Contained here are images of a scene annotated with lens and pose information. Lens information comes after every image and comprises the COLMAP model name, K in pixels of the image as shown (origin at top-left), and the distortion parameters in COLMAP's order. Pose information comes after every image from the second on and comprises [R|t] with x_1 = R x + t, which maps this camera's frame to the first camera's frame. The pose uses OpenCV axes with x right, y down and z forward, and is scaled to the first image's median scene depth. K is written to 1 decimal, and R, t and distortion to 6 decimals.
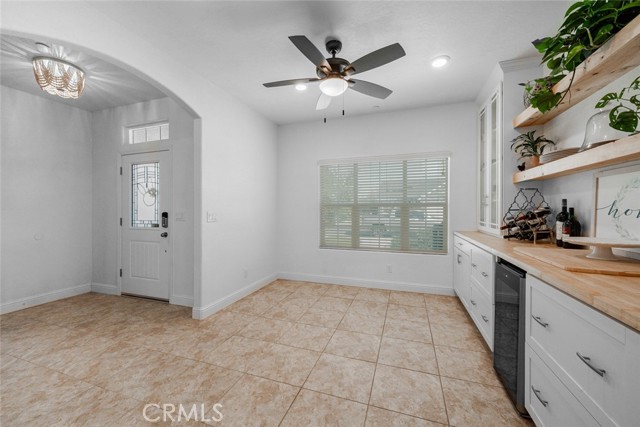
lens RADIAL K [[256.1, 0, 318.5], [0, 256.1, 211.0], [0, 0, 1]] dist [-0.000665, -0.000049]
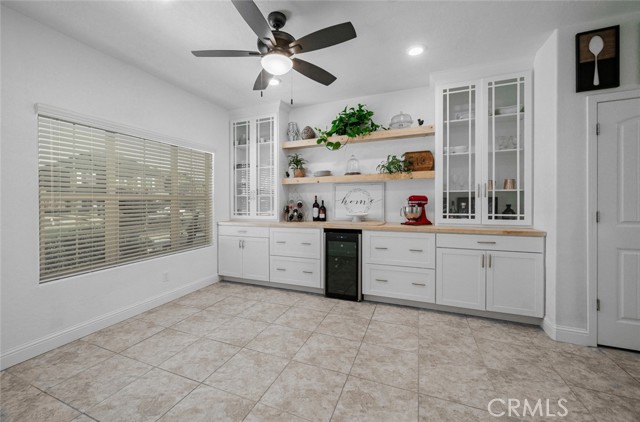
lens RADIAL K [[250.7, 0, 319.2], [0, 250.7, 204.6], [0, 0, 1]] dist [-0.000001, 0.000045]
pose [[0.053600, -0.014578, 0.998456, -0.703382], [0.016951, 0.999763, 0.013687, -0.004817], [-0.998419, 0.016192, 0.053834, 0.695136]]
